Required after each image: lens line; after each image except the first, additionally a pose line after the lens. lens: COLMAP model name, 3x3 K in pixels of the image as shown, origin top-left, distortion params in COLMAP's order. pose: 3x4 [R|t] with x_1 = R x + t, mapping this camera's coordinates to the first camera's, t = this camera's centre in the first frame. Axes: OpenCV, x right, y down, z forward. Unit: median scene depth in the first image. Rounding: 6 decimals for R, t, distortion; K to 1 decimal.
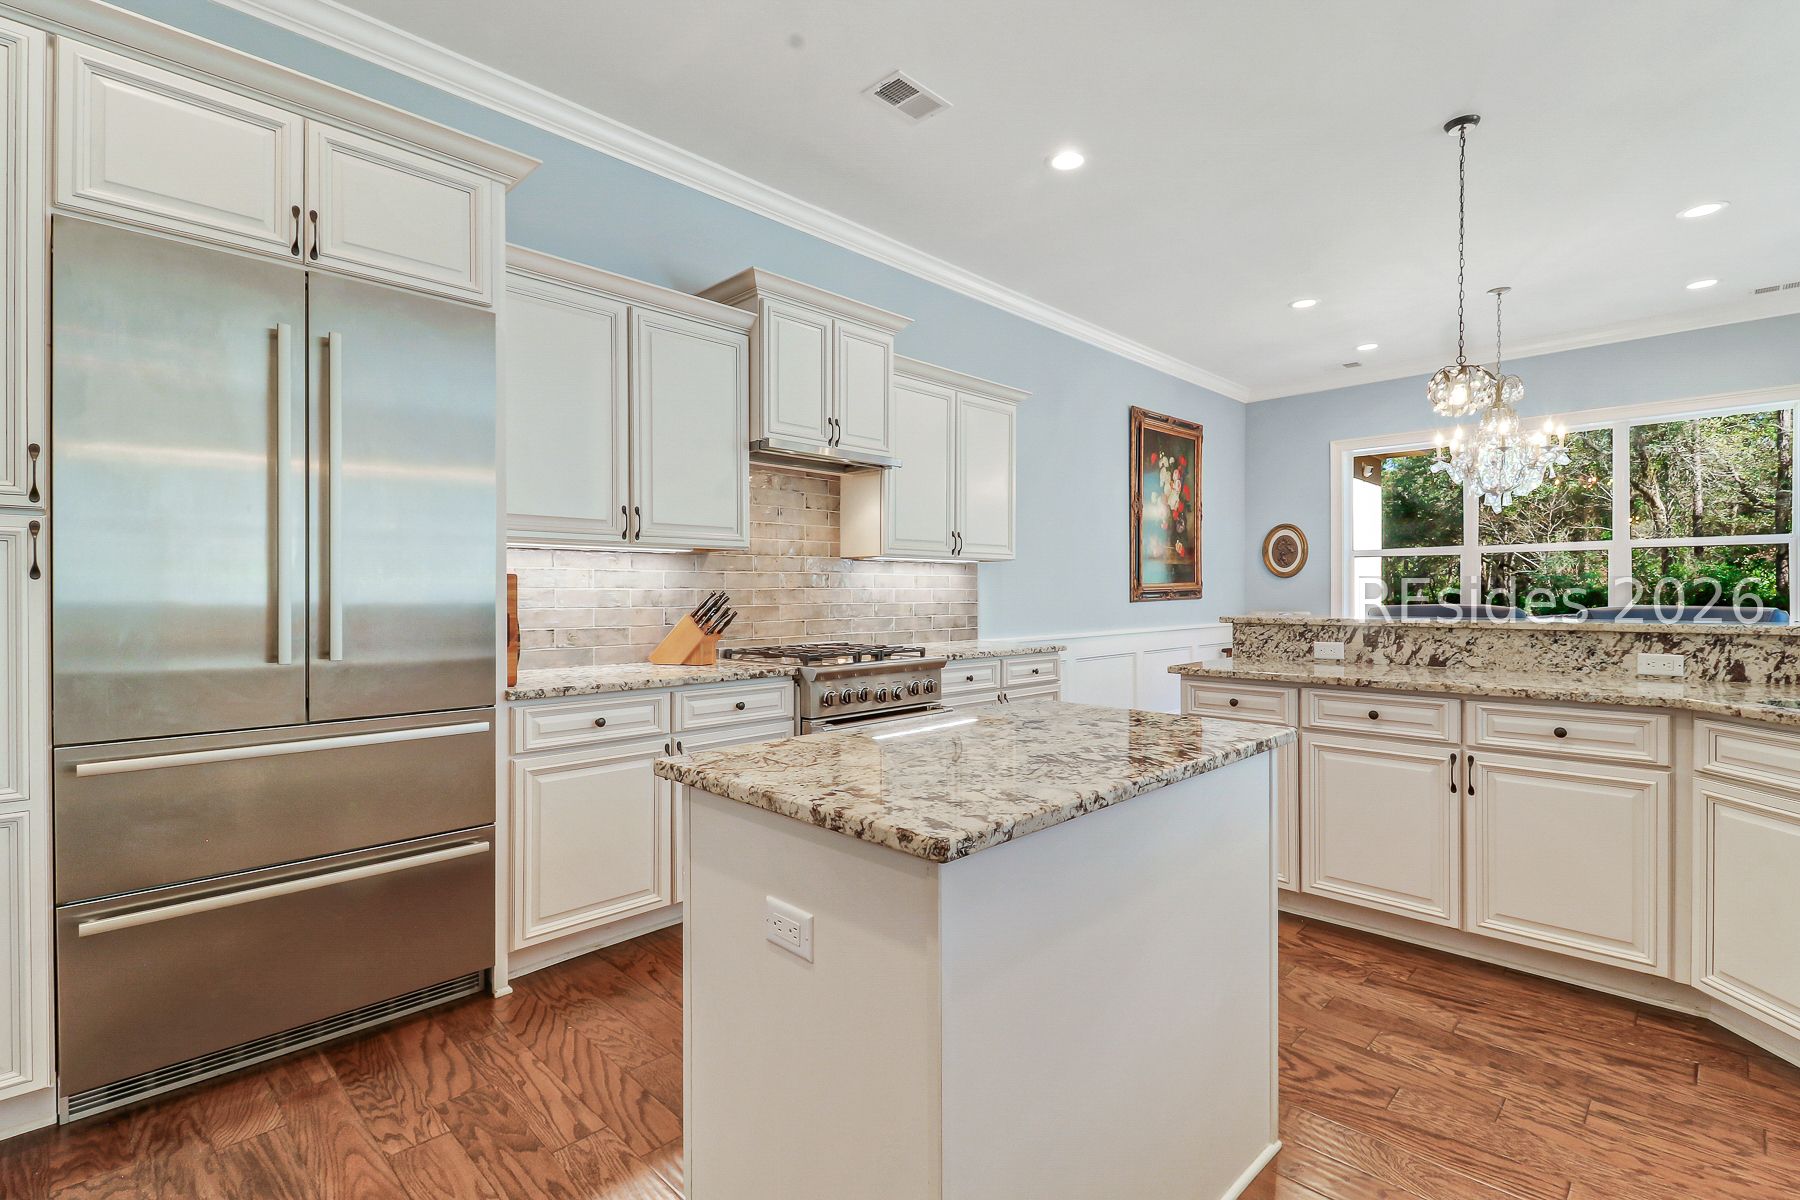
lens RADIAL K [[832.1, 0, 912.1], [0, 832.1, 584.4], [0, 0, 1]] dist [0.025756, -0.019835]
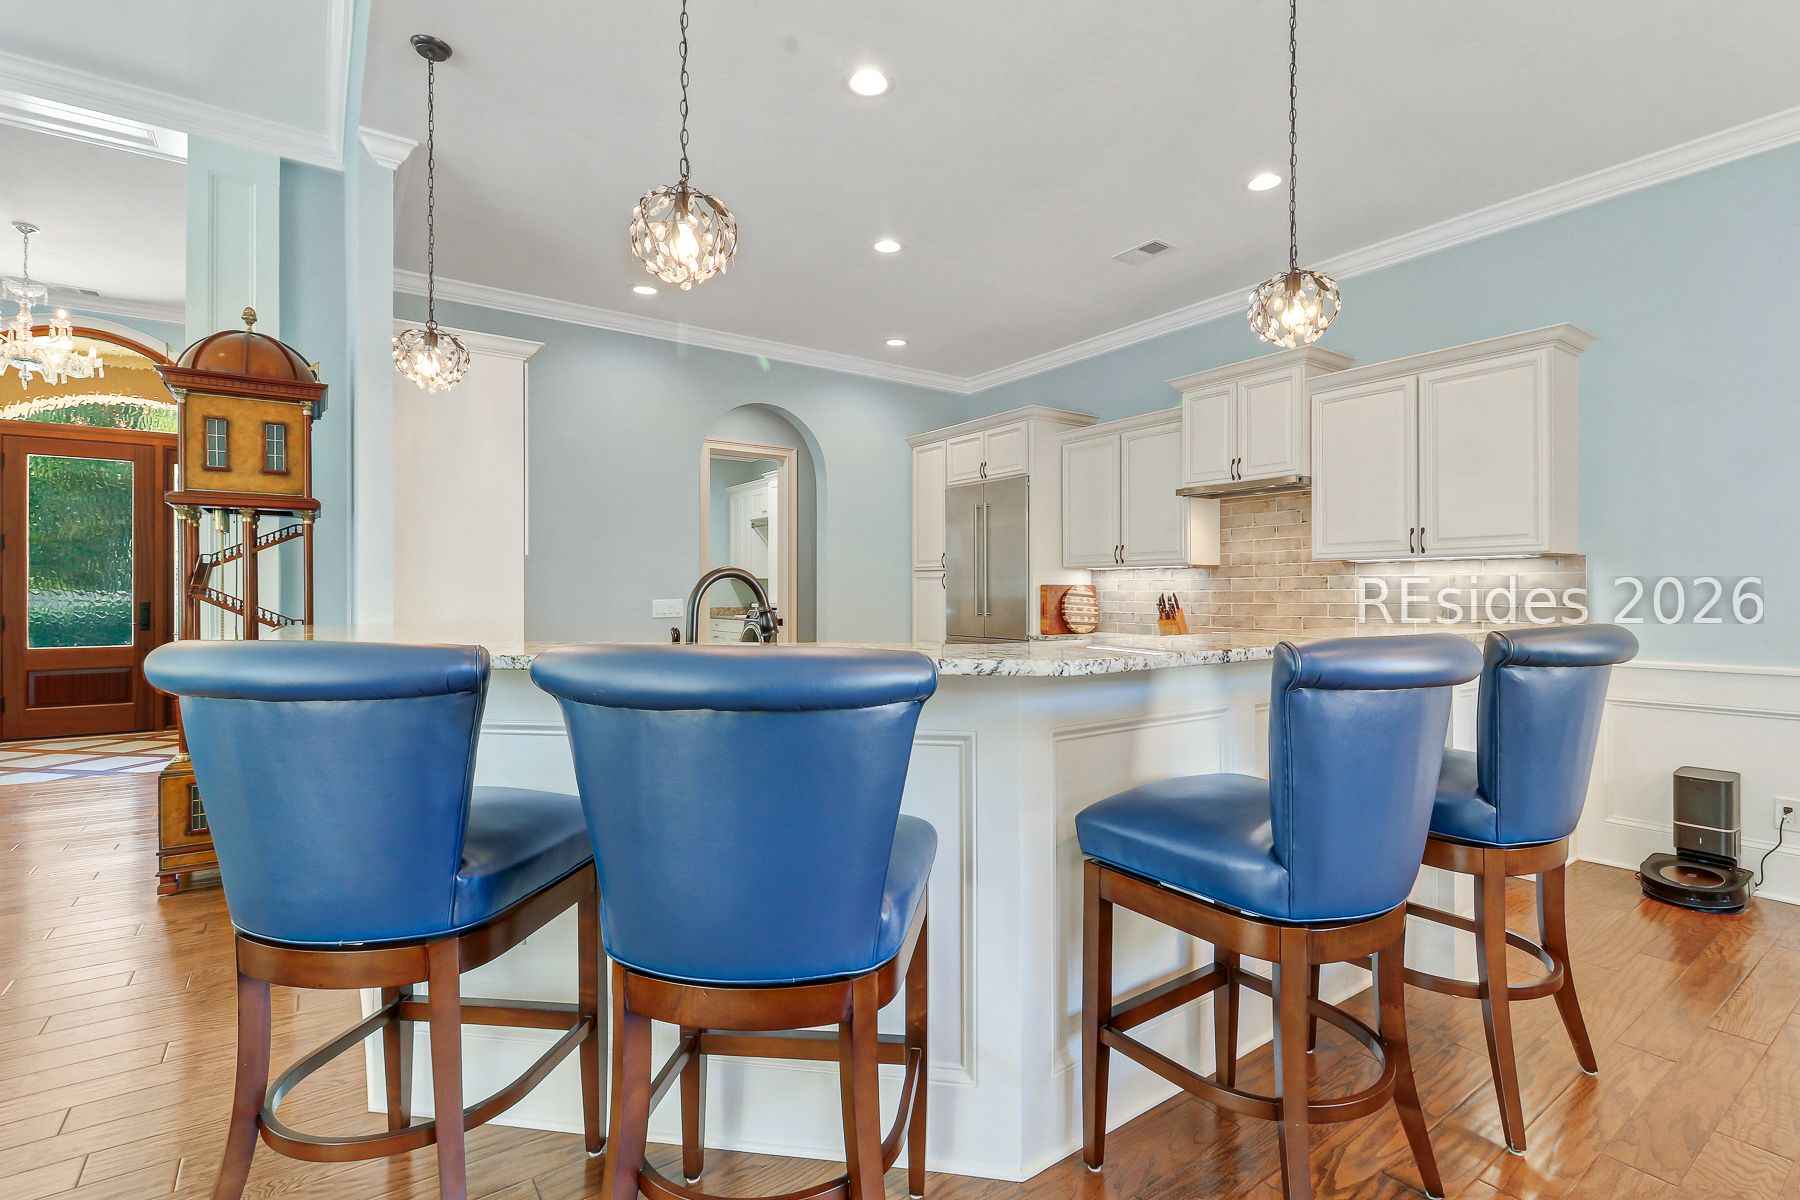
lens RADIAL K [[832.1, 0, 912.1], [0, 832.1, 584.4], [0, 0, 1]] dist [0.025756, -0.019835]
pose [[-0.195455, -0.002090, -0.980711, 1.510551], [0.011371, 0.999926, -0.004397, -0.006670], [0.980647, -0.012011, -0.195416, 0.907552]]
